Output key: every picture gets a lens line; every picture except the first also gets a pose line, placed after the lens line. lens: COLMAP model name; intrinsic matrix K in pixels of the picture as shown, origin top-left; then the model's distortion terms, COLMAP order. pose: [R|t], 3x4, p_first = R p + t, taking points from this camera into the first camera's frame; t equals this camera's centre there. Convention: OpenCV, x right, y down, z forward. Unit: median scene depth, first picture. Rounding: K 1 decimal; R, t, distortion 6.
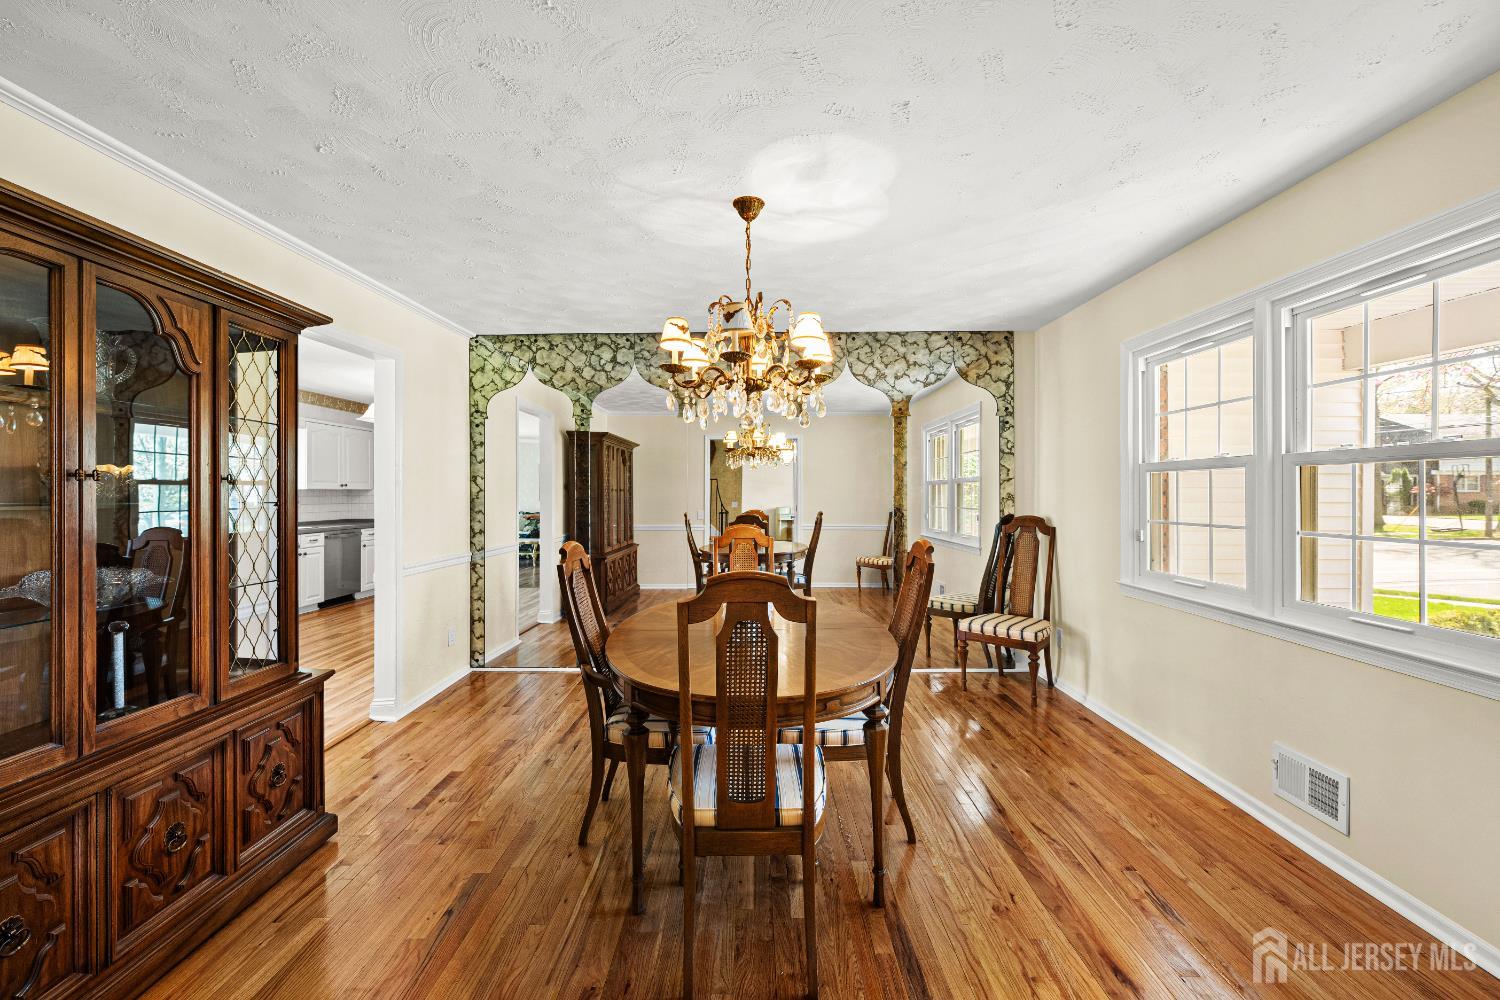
lens RADIAL K [[604.9, 0, 745.5], [0, 604.9, 496.0], [0, 0, 1]] dist [-0.001192, -0.000050]
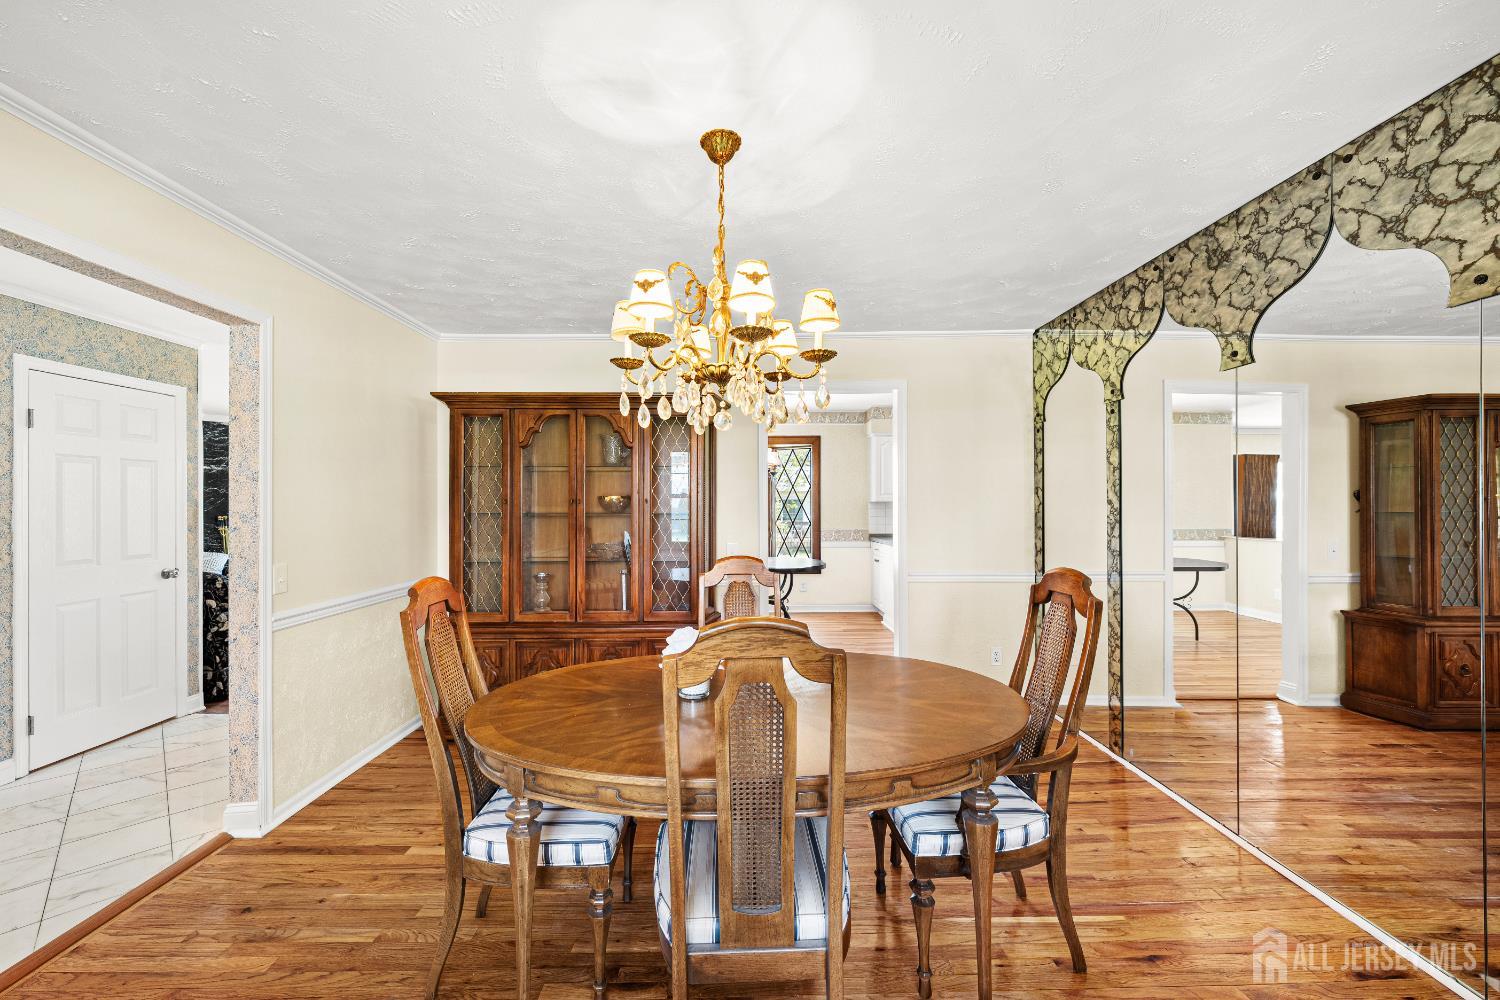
lens RADIAL K [[598.3, 0, 748.3], [0, 598.3, 502.4], [0, 0, 1]] dist [-0.001647, -0.000353]
pose [[0.022884, -0.003760, -0.999731, 0.426264], [-0.001047, 0.999992, -0.003785, -0.007444], [0.999738, 0.001133, 0.022880, 0.554511]]
